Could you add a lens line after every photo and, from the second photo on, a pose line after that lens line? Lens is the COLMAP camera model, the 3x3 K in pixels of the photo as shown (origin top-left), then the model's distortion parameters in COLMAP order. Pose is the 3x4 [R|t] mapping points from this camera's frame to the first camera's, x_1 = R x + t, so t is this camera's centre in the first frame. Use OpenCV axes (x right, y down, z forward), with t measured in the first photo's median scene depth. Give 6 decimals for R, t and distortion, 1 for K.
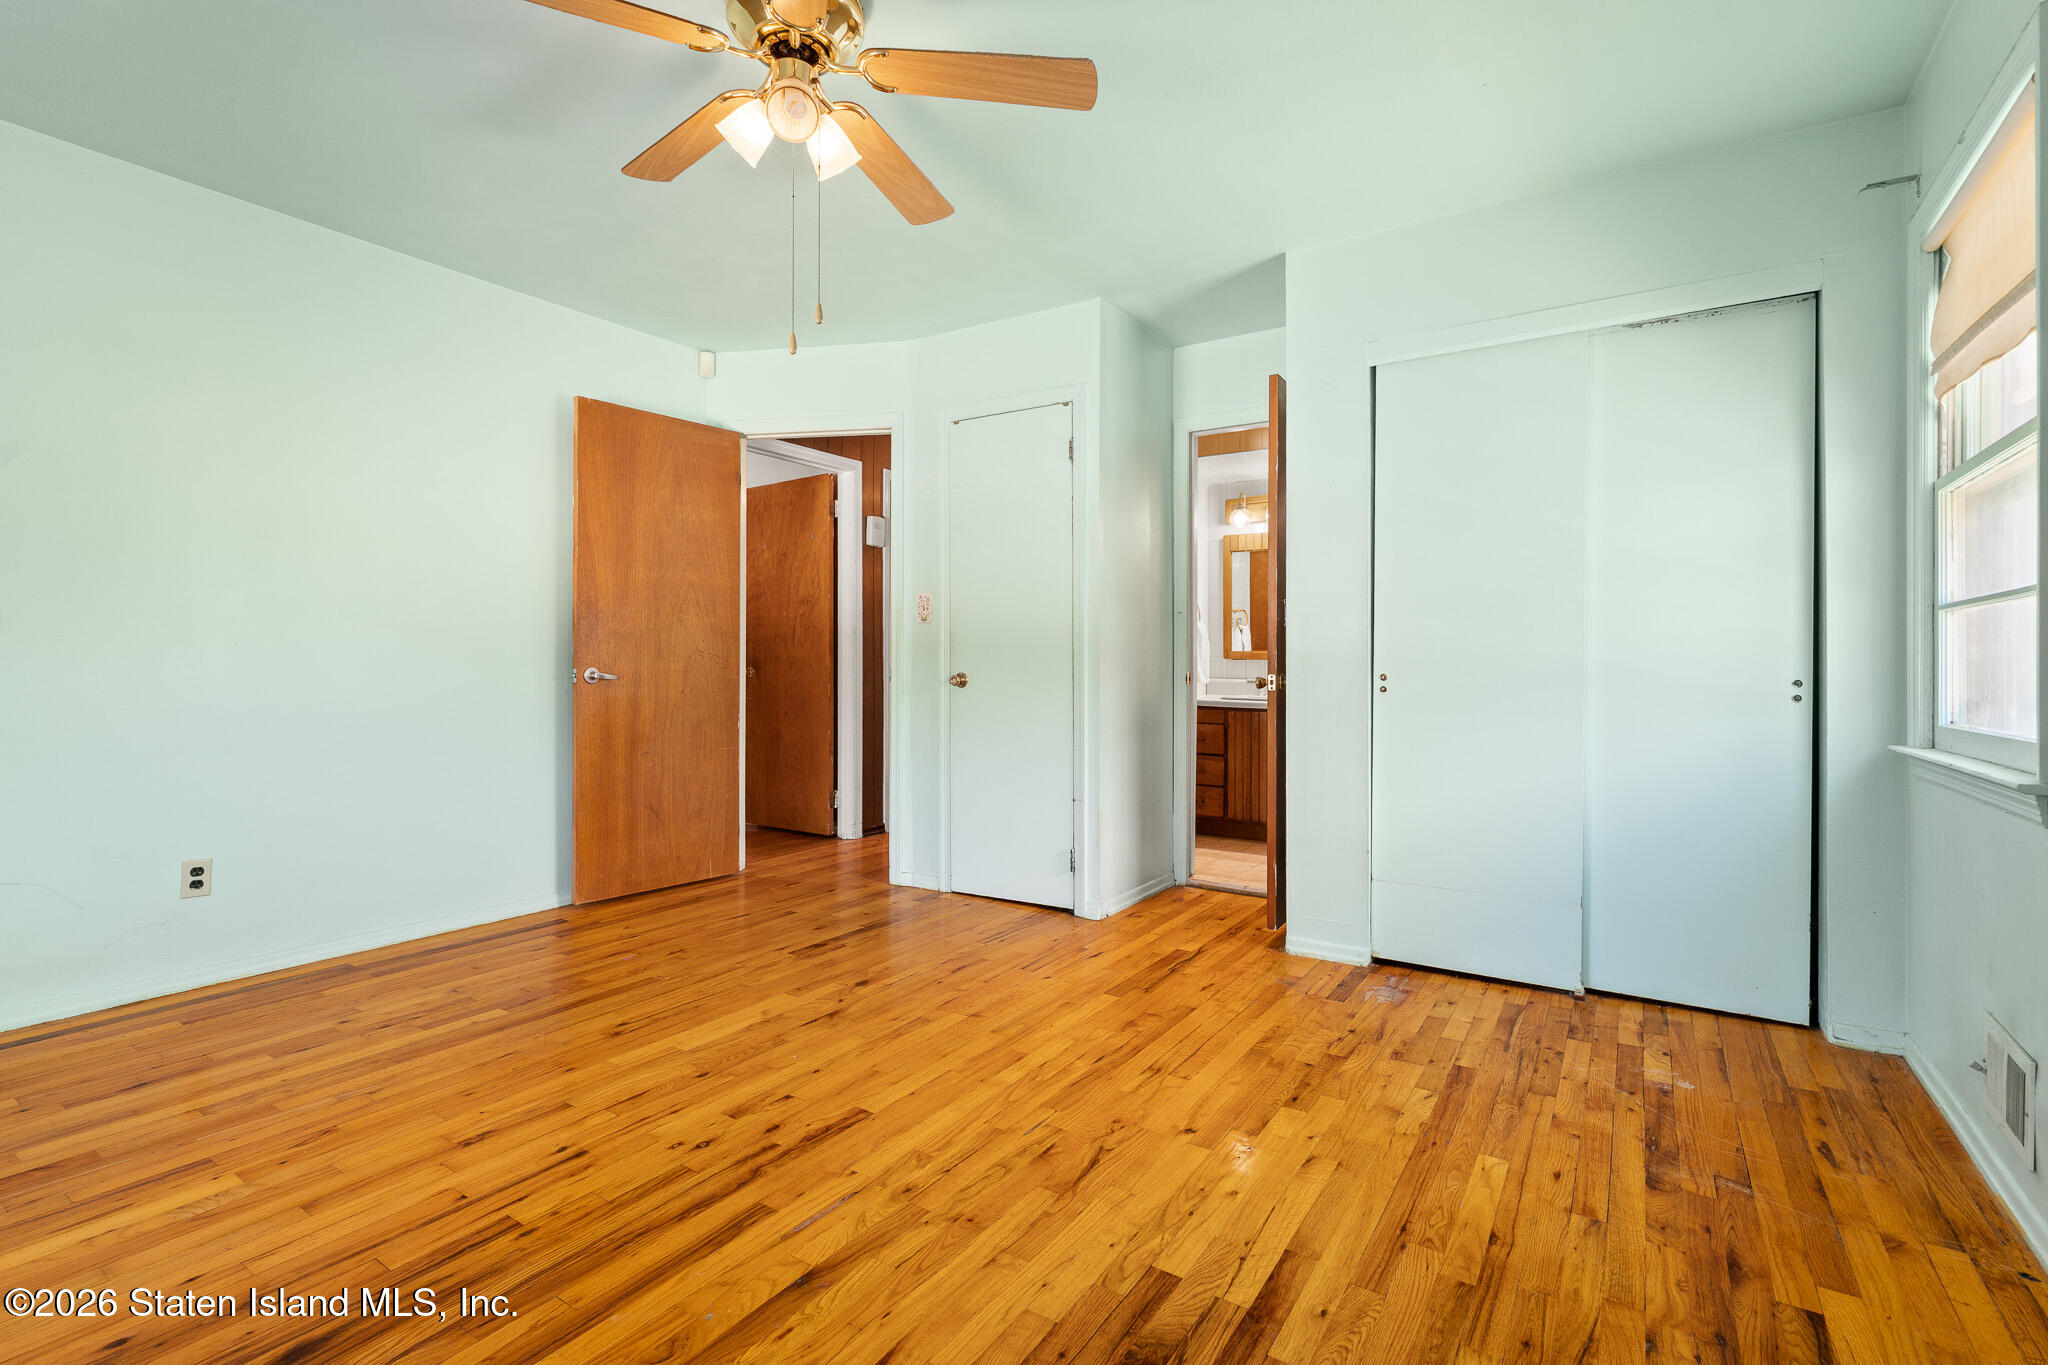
lens RADIAL K [[908.5, 0, 1024.0], [0, 908.5, 682.5], [0, 0, 1]] dist [-0.002316, -0.000099]
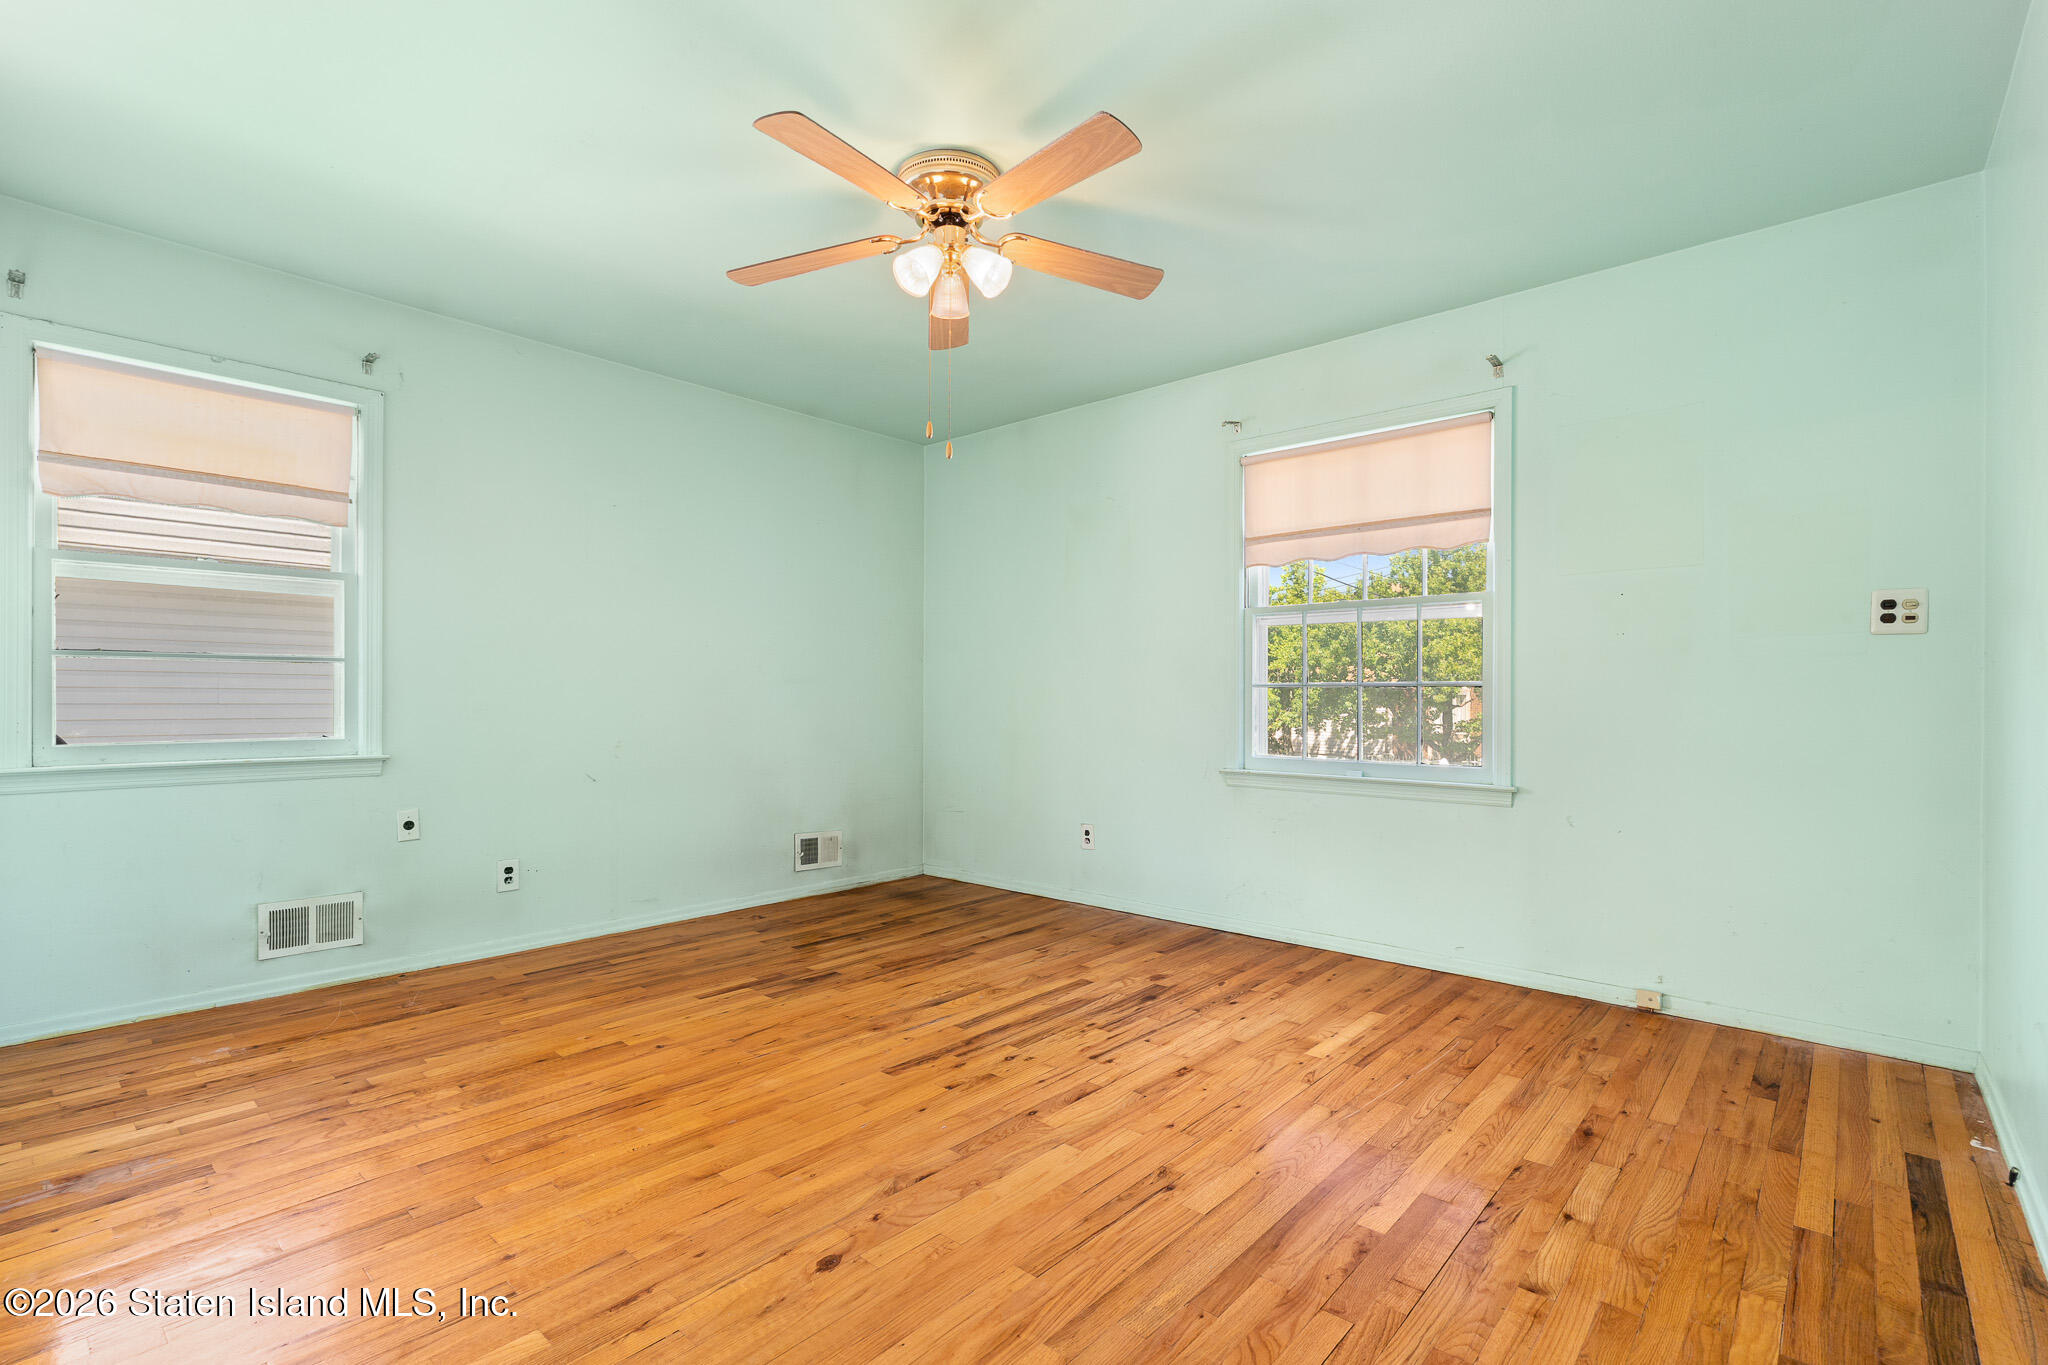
lens RADIAL K [[938.2, 0, 1037.8], [0, 938.2, 697.0], [0, 0, 1]] dist [-0.006864, -0.000554]
pose [[-0.989361, -0.005225, 0.145388, -0.574505], [-0.003001, 0.999875, 0.015508, -0.050710], [-0.145451, 0.014907, -0.989253, 2.284937]]
